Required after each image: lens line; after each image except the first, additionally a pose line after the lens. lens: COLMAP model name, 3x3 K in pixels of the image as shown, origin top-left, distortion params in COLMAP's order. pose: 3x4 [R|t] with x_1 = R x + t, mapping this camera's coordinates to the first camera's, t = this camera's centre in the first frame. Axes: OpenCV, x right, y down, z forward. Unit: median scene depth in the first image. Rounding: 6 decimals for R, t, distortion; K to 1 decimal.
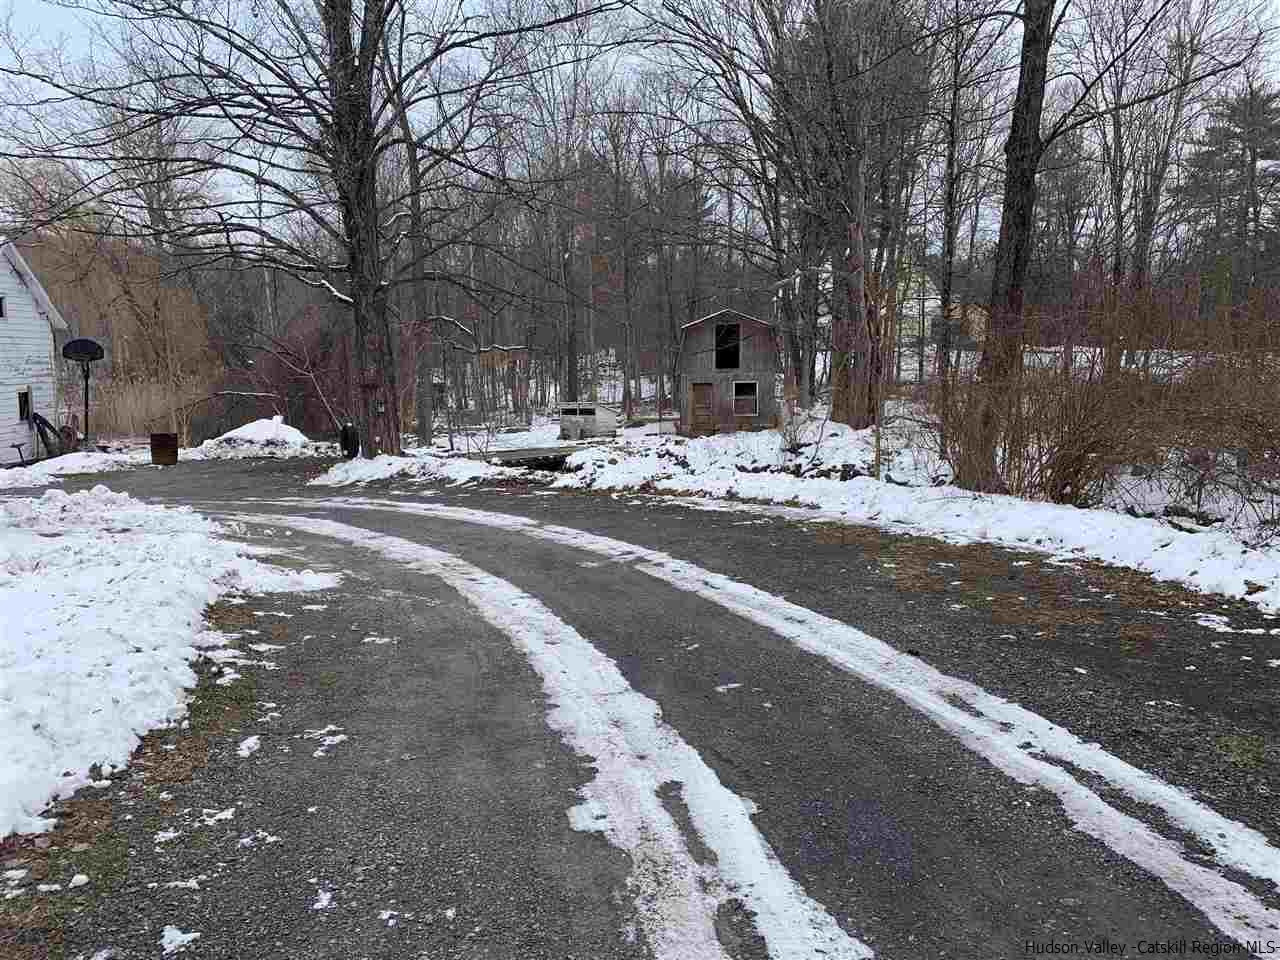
lens RADIAL K [[970.0, 0, 639.2], [0, 970.0, 481.3], [0, 0, 1]] dist [0.035880, -0.035416]
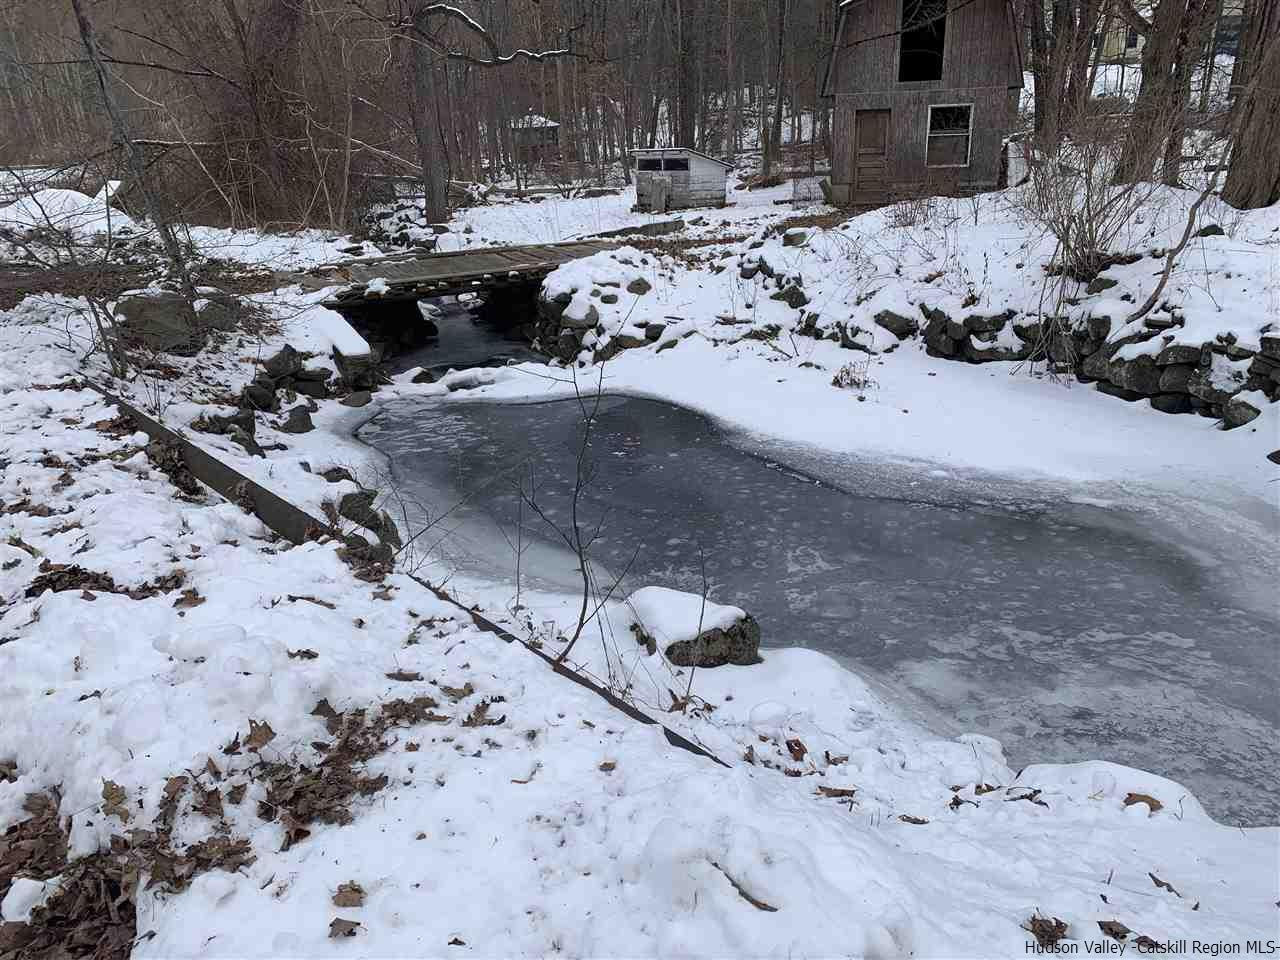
lens RADIAL K [[970.0, 0, 631.4], [0, 970.0, 478.6], [0, 0, 1]] dist [0.035880, -0.035416]
pose [[0.983282, 0.042304, -0.177104, 0.052161], [0.001986, 0.970088, 0.242746, -0.042376], [0.182076, -0.239040, 0.953786, 0.534844]]
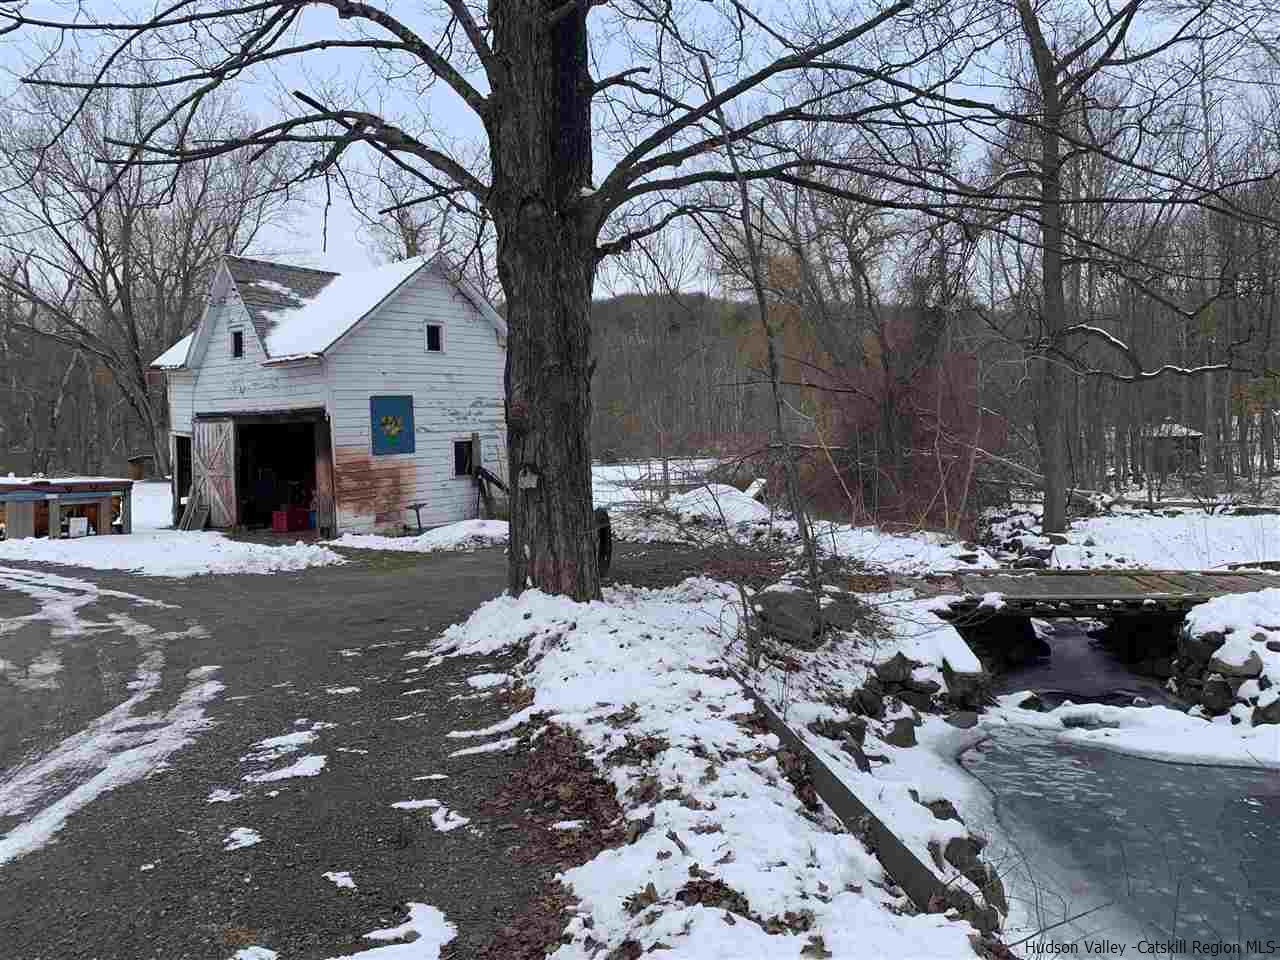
lens RADIAL K [[970.0, 0, 630.8], [0, 970.0, 470.3], [0, 0, 1]] dist [0.035880, -0.035416]
pose [[0.713258, 0.028953, -0.700303, 0.043650], [-0.074800, 0.996585, -0.034981, -0.049832], [0.696899, 0.077333, 0.712988, 0.532390]]
